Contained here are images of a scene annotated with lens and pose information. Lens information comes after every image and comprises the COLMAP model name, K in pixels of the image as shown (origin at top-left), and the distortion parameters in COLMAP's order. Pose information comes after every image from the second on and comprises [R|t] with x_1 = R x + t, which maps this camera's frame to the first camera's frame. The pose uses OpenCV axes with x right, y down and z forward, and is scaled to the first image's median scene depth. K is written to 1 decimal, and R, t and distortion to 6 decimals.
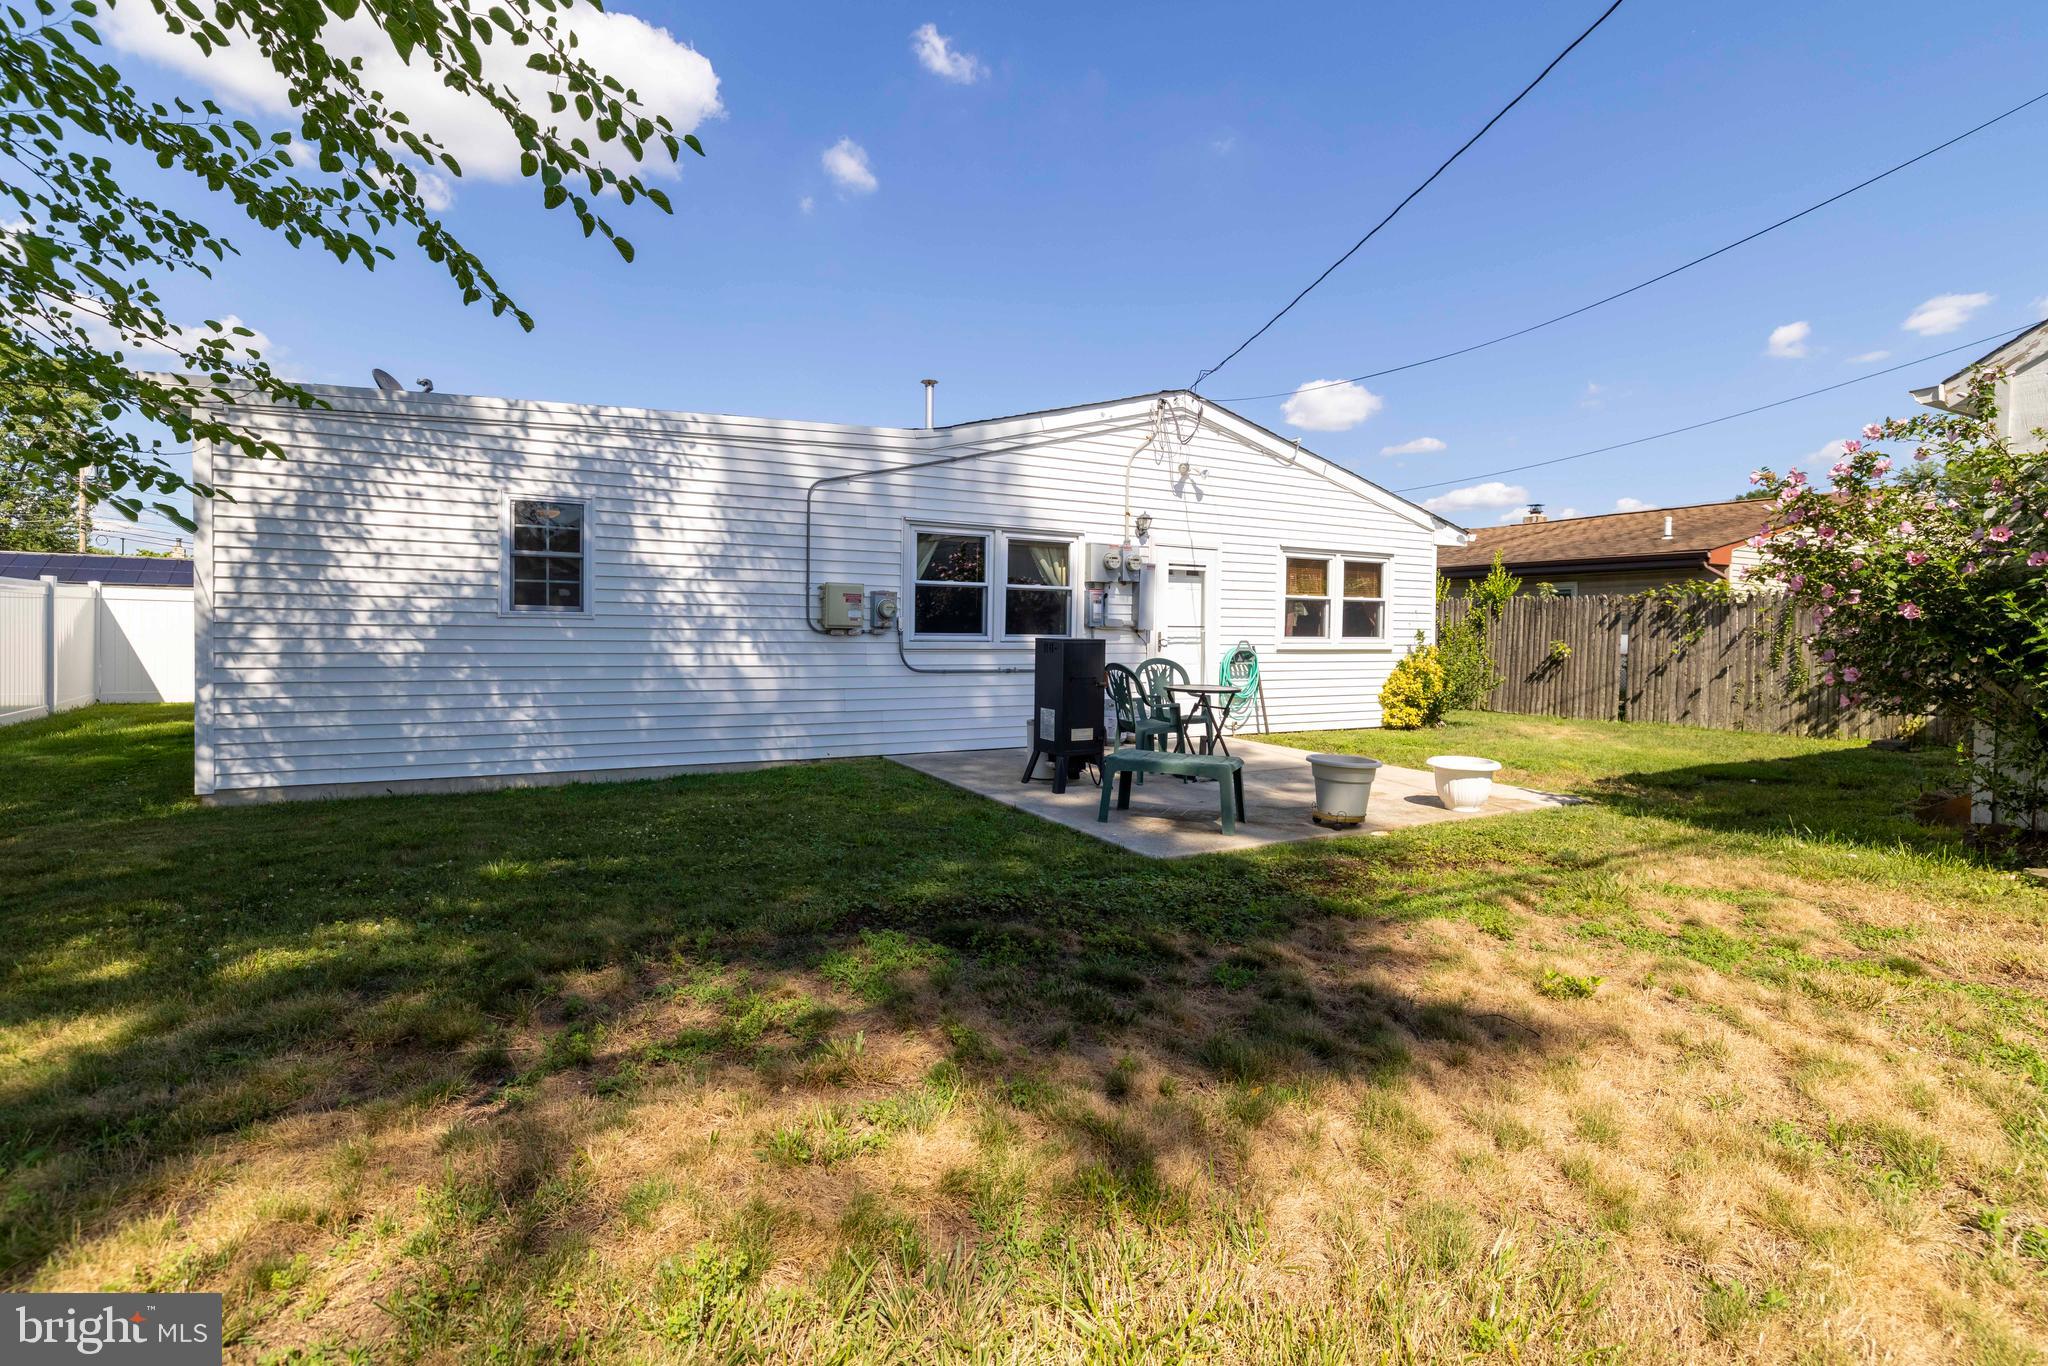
lens RADIAL K [[904.1, 0, 1027.6], [0, 904.1, 631.4], [0, 0, 1]] dist [0.002280, 0.002294]
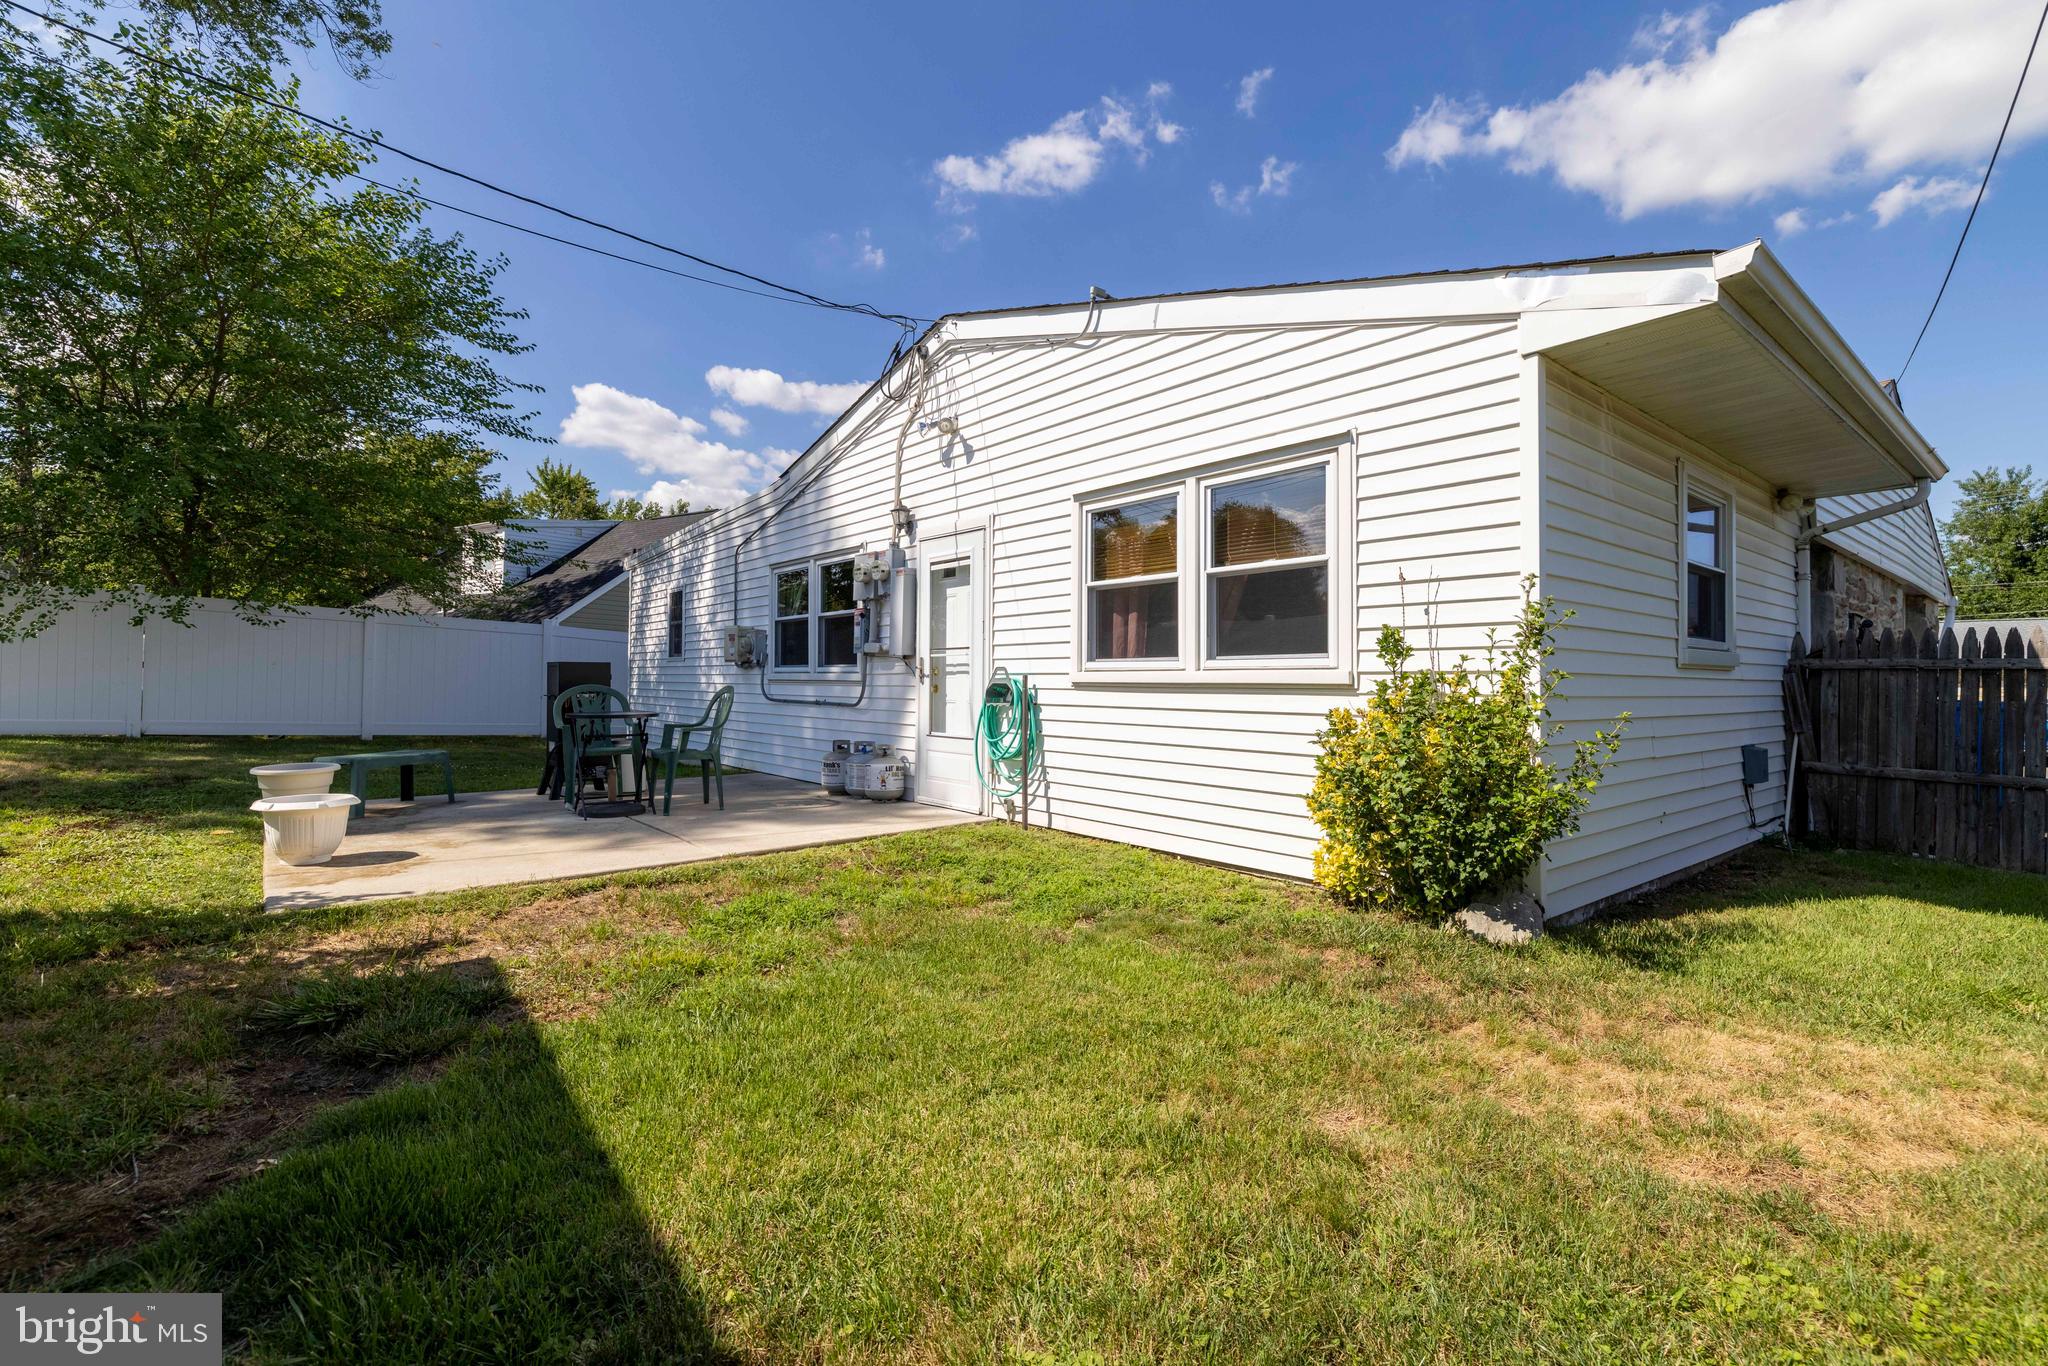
lens RADIAL K [[904.1, 0, 1015.8], [0, 904.1, 673.8], [0, 0, 1]] dist [0.002280, 0.002294]
pose [[0.190545, -0.019672, -0.981481, 1.044898], [-0.007125, 0.999745, -0.021421, 0.034432], [0.981653, 0.011074, 0.190356, 1.102374]]
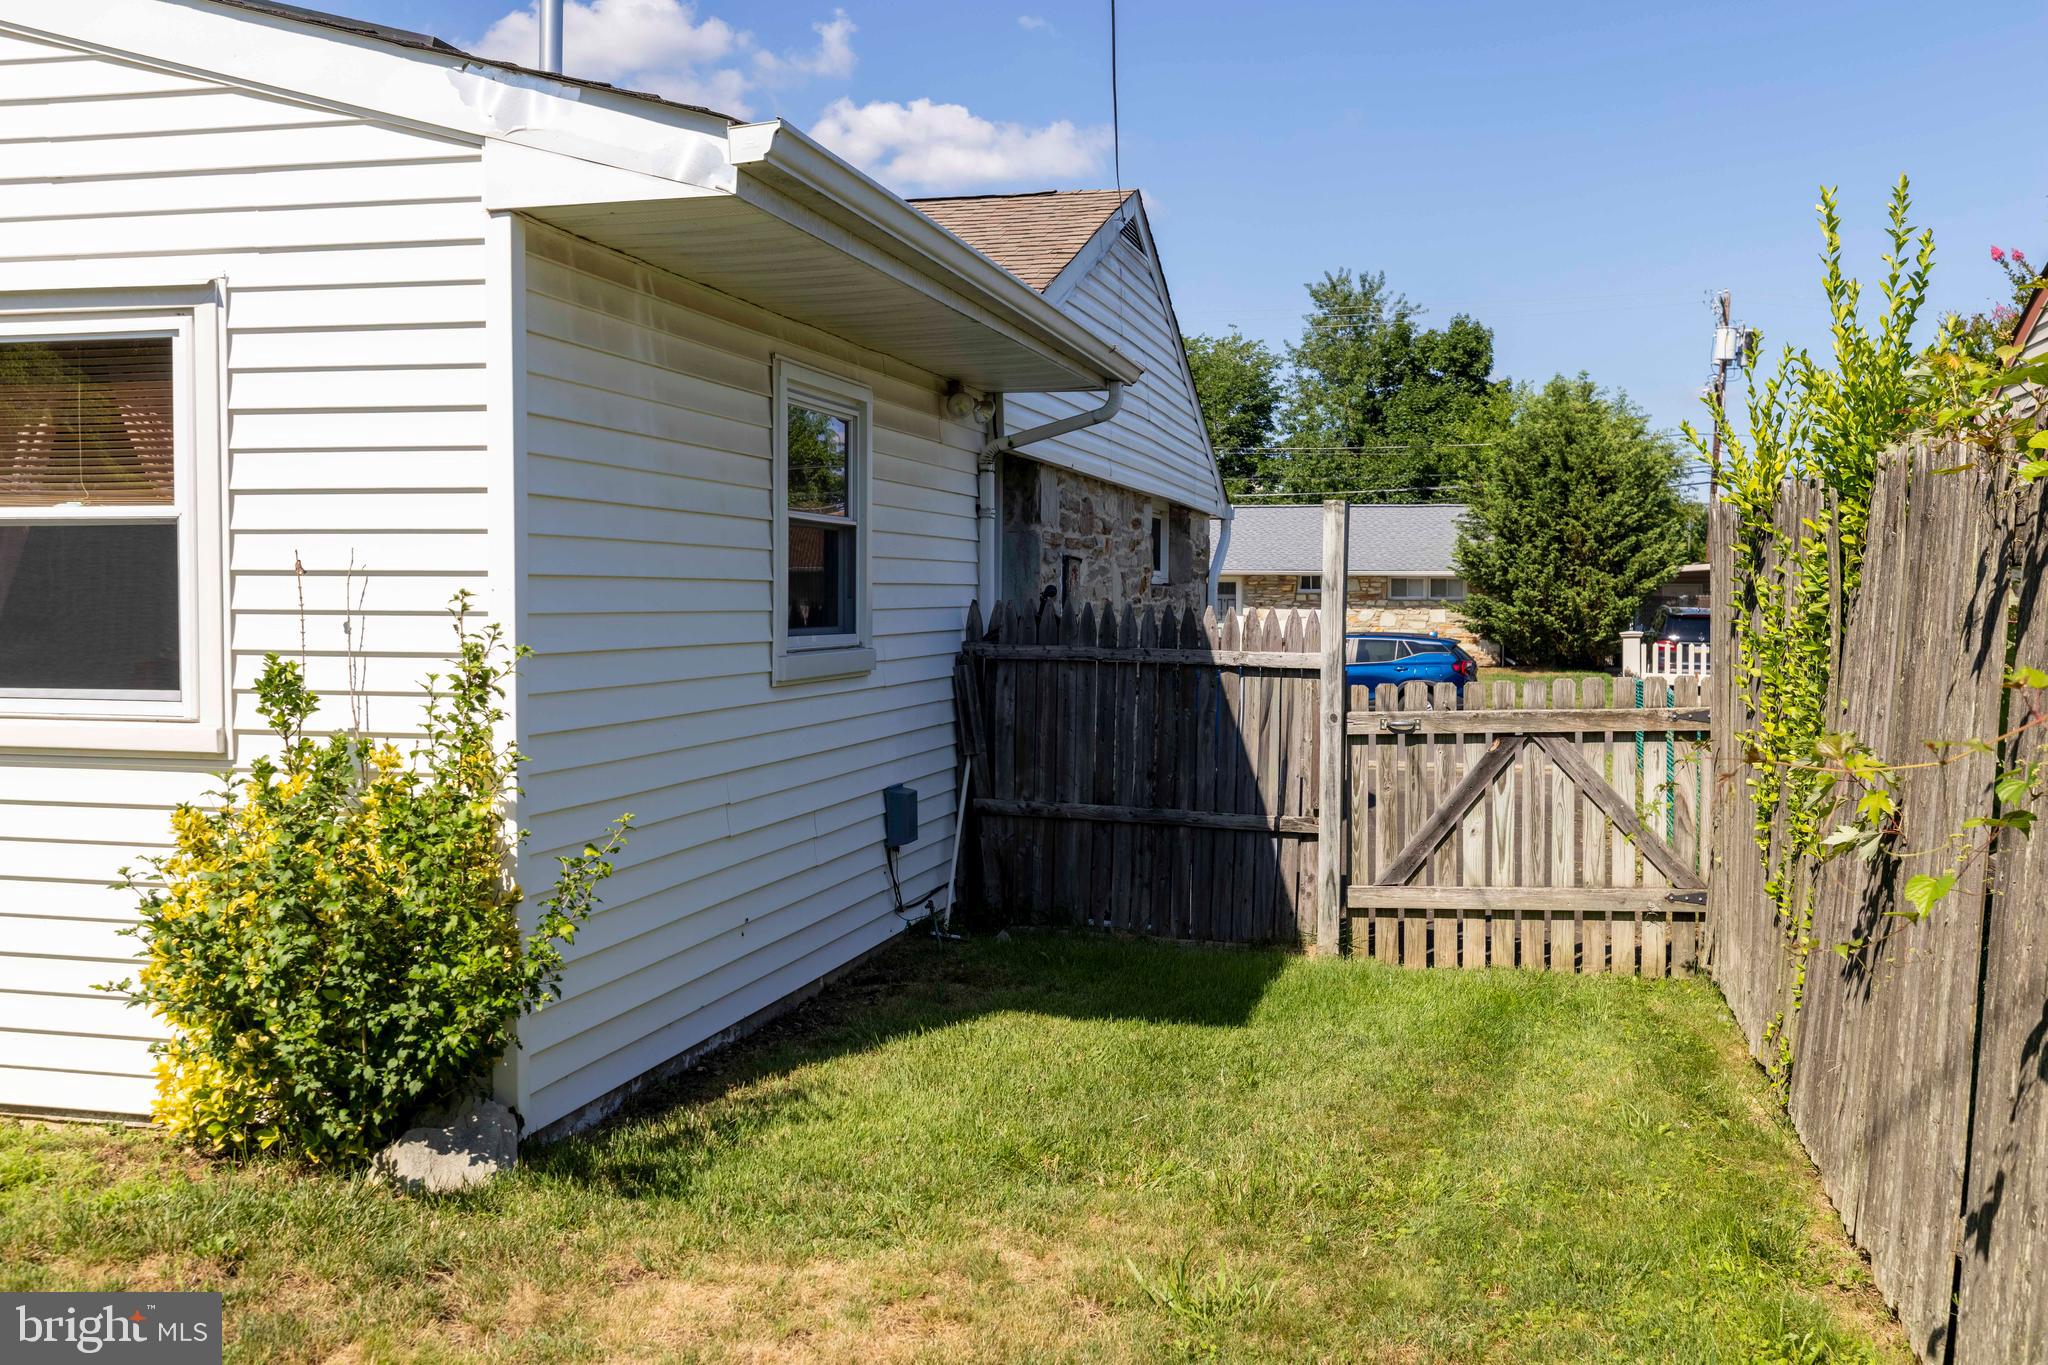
lens RADIAL K [[1980.8, 0, 997.5], [0, 1980.8, 670.0], [0, 0, 1]] dist [0.004186, 0.000000]
pose [[0.738863, 0.020448, -0.673545, 1.168346], [-0.000262, 0.999548, 0.030058, -0.017233], [0.673855, -0.022032, 0.738535, 1.097158]]
